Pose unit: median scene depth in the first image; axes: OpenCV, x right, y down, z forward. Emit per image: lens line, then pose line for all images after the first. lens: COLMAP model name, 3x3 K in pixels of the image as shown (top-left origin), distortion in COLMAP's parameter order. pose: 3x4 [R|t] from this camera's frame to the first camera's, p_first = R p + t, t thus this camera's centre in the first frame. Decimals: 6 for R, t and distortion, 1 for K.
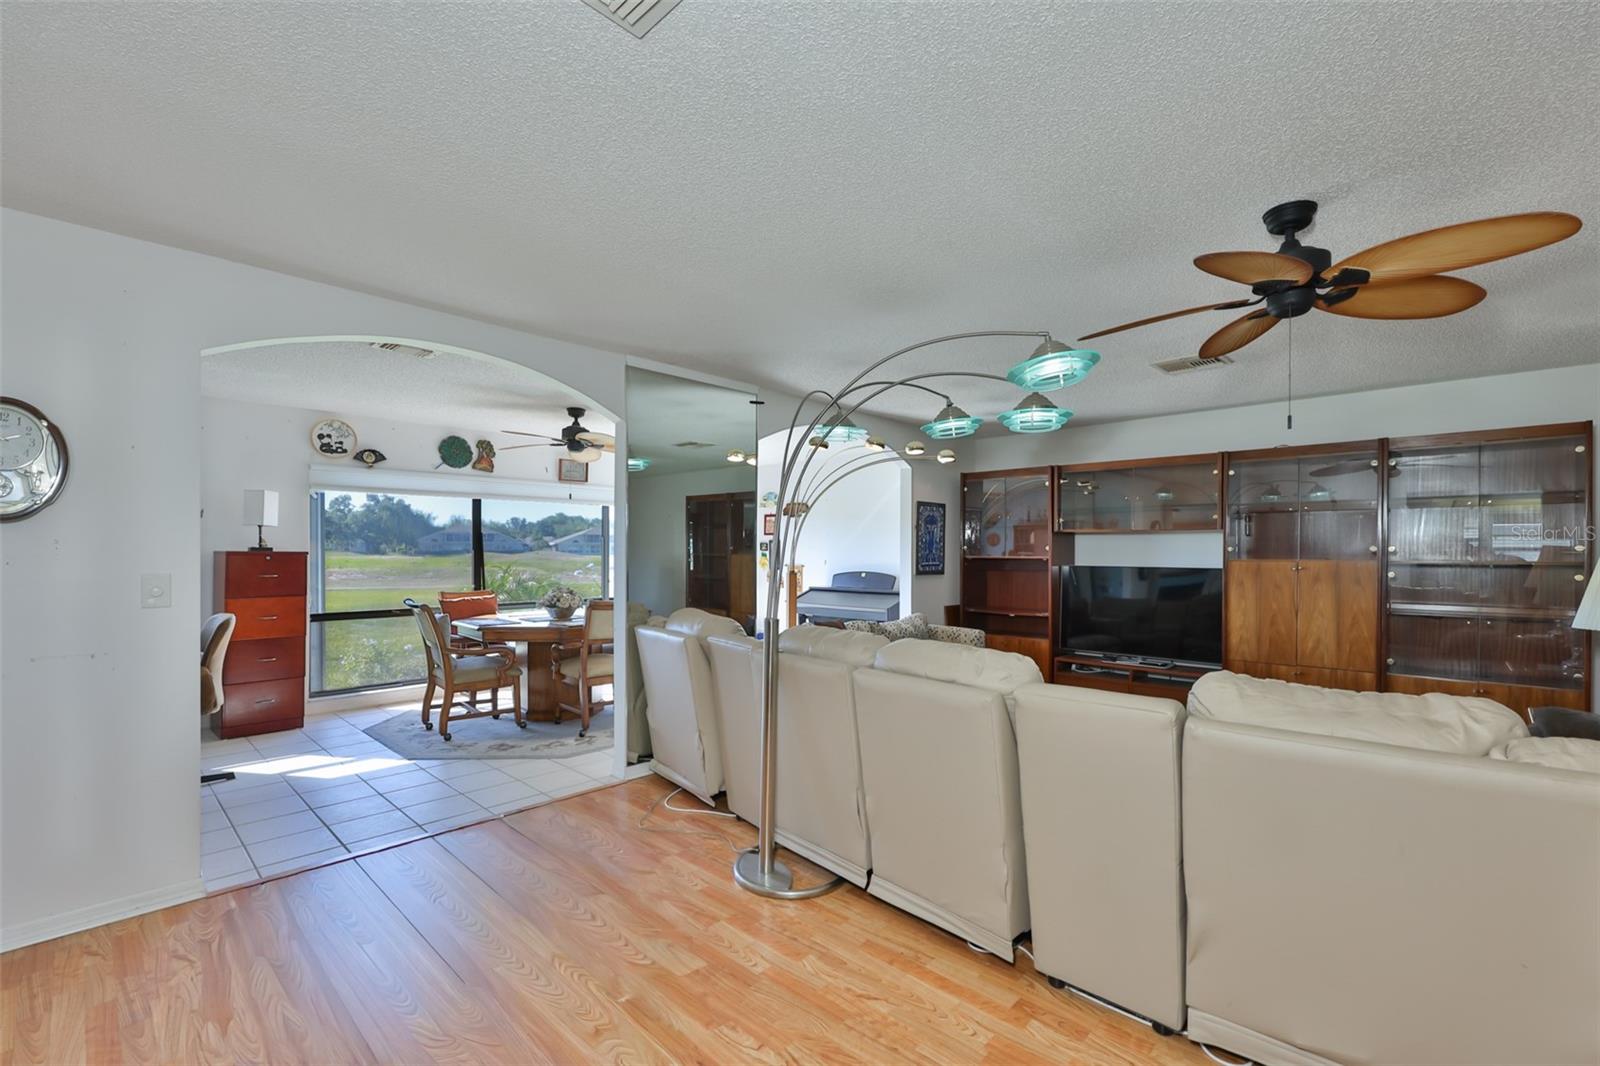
lens RADIAL K [[688.8, 0, 812.7], [0, 688.8, 552.9], [0, 0, 1]] dist [-0.001491, -0.000140]
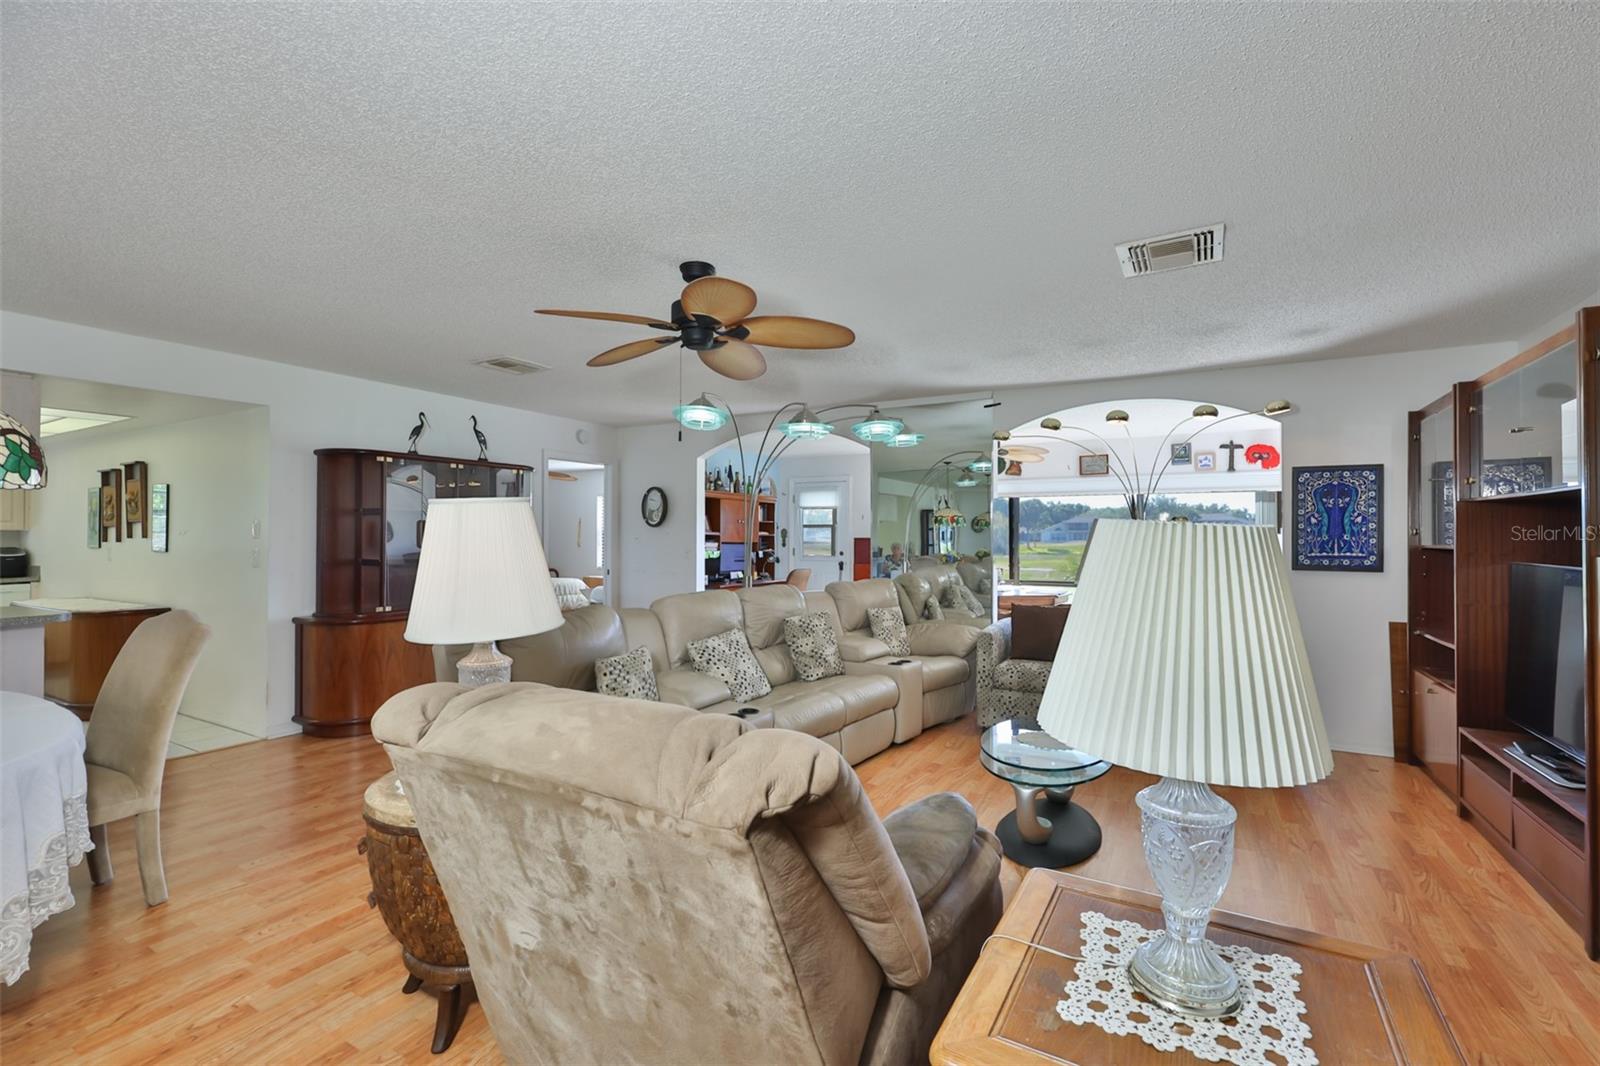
lens RADIAL K [[703.9, 0, 800.2], [0, 703.9, 539.0], [0, 0, 1]] dist [-0.003906, -0.000315]
pose [[0.233712, -0.000409, -0.972306, 0.739029], [-0.003490, 0.999993, -0.001259, 0.002811], [0.972300, 0.003688, 0.233709, 0.320111]]
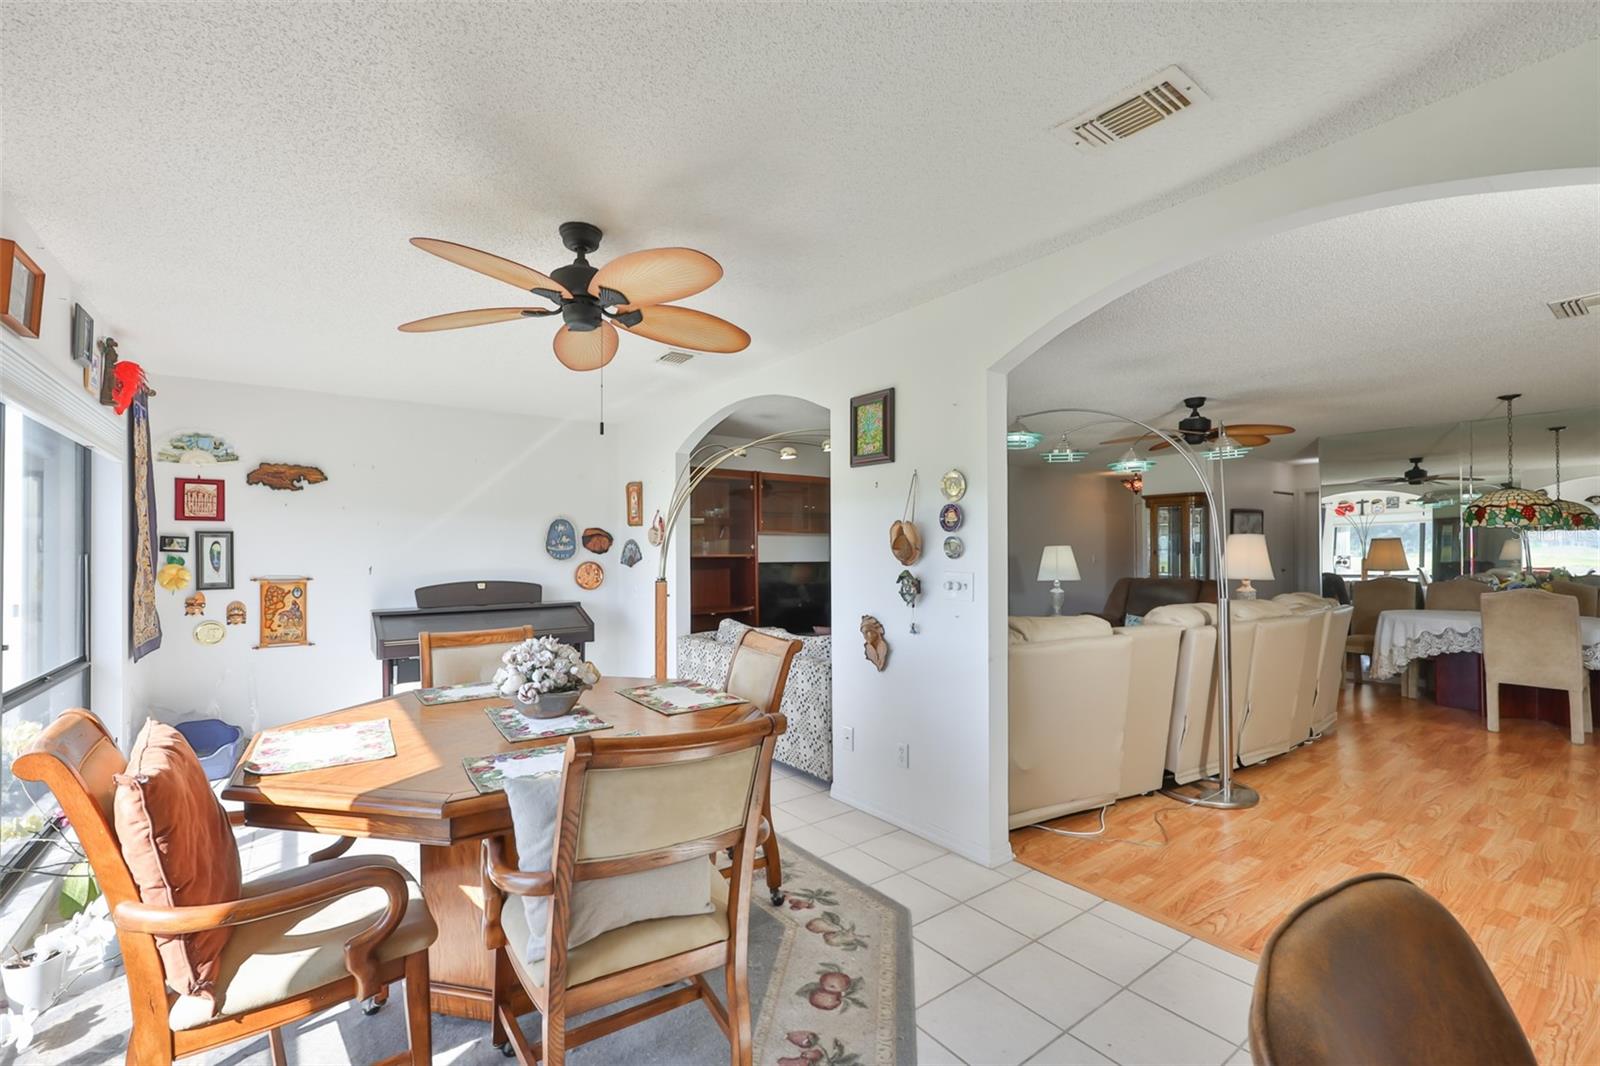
lens RADIAL K [[685.9, 0, 799.5], [0, 685.9, 540.9], [0, 0, 1]] dist [-0.003498, -0.000531]
pose [[0.184070, 0.009046, 0.982871, -0.671367], [0.006822, 0.999922, -0.010481, -0.004659], [-0.982889, 0.008634, 0.183994, 0.699074]]
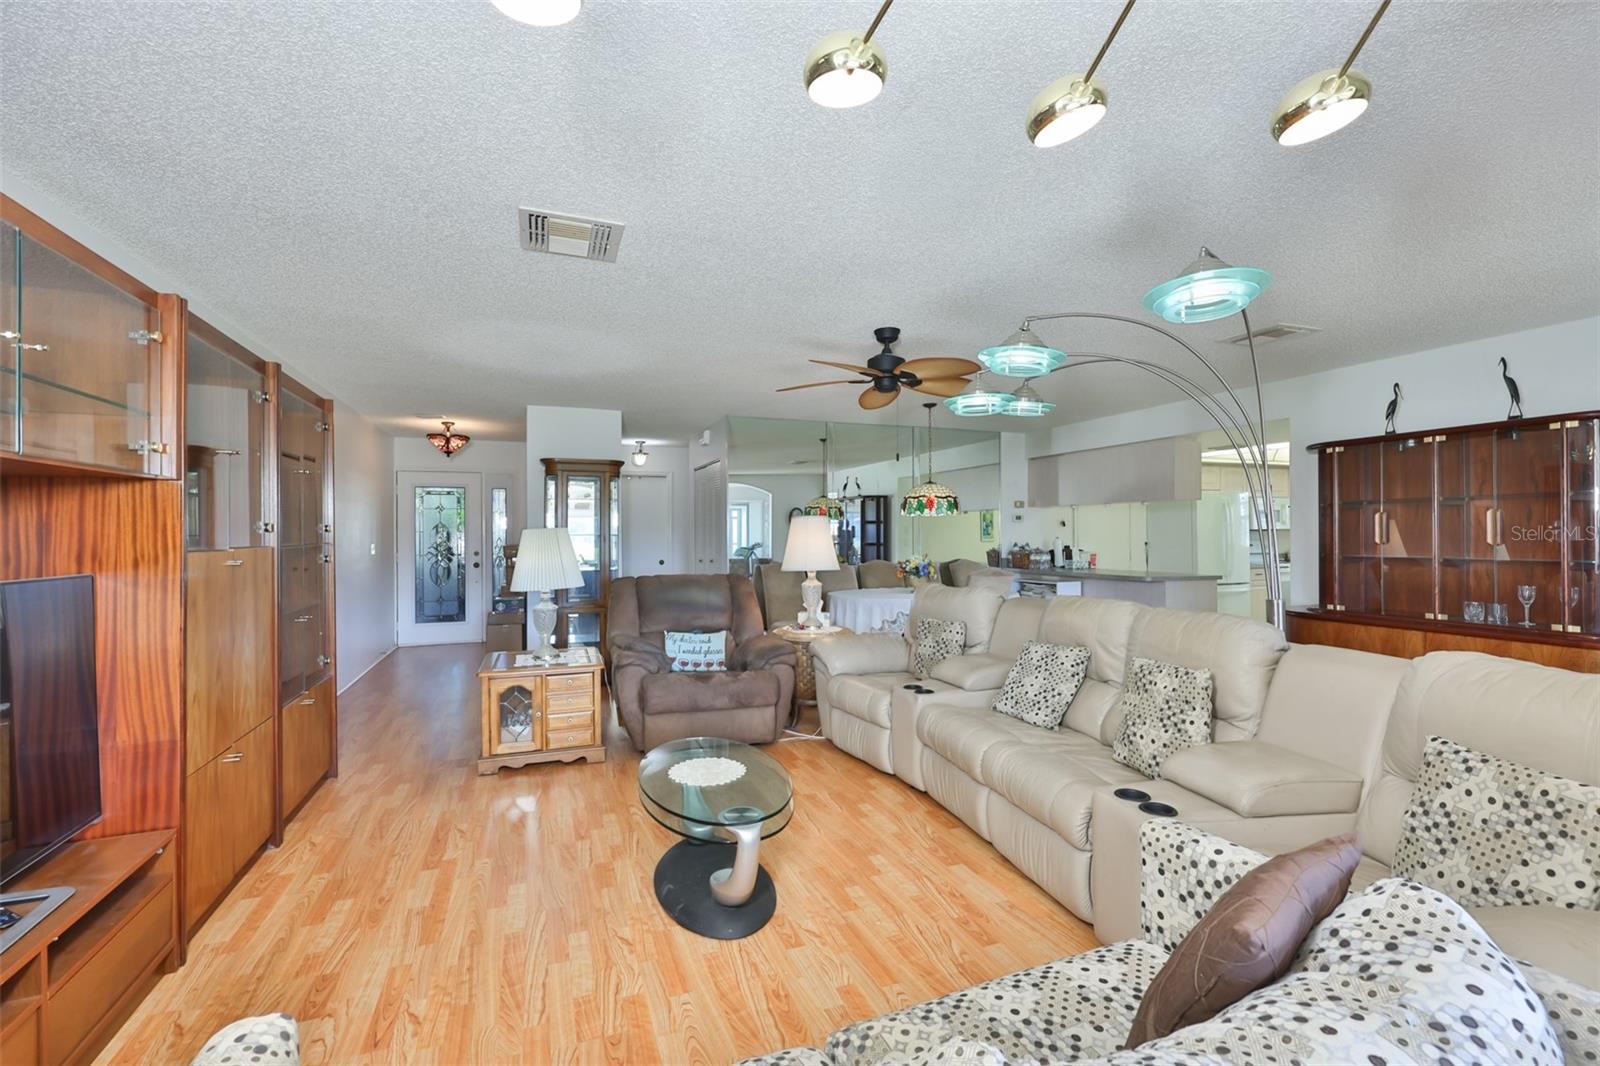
lens RADIAL K [[683.1, 0, 788.0], [0, 683.1, 532.6], [0, 0, 1]] dist [0.015098, -0.015076]
pose [[-0.893525, -0.001046, 0.449013, 0.048380], [0.000313, 0.999996, 0.002952, -0.002820], [-0.449014, 0.002779, -0.893520, 0.978097]]
